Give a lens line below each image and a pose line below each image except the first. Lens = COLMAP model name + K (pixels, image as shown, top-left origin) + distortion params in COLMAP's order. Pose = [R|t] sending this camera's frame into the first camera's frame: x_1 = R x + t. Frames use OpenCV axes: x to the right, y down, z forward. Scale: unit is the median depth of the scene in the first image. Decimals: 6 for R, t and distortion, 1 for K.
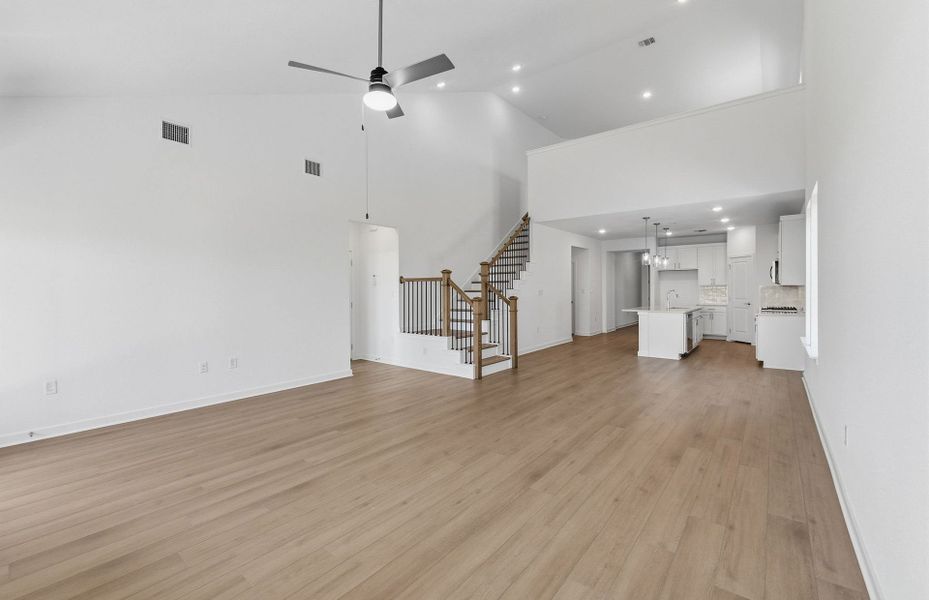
lens RADIAL K [[392.9, 0, 466.0], [0, 392.9, 294.2], [0, 0, 1]] dist [-0.007986, 0.000667]
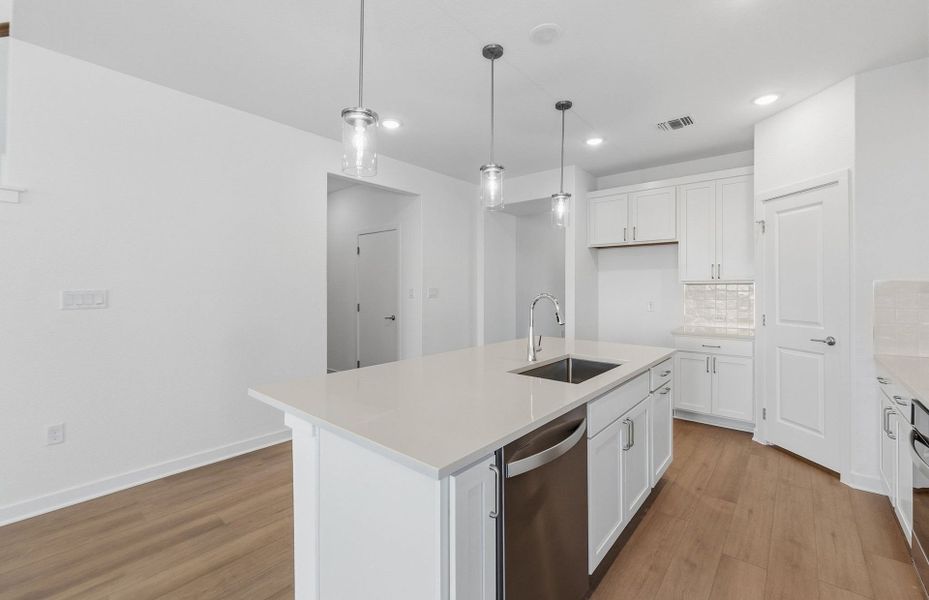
lens RADIAL K [[392.9, 0, 462.4], [0, 392.9, 292.2], [0, 0, 1]] dist [-0.007986, 0.000667]
pose [[0.999567, 0.008714, -0.028088, 0.414175], [-0.009157, 0.999835, -0.015711, -0.002772], [0.027947, 0.015961, 0.999482, 0.641932]]
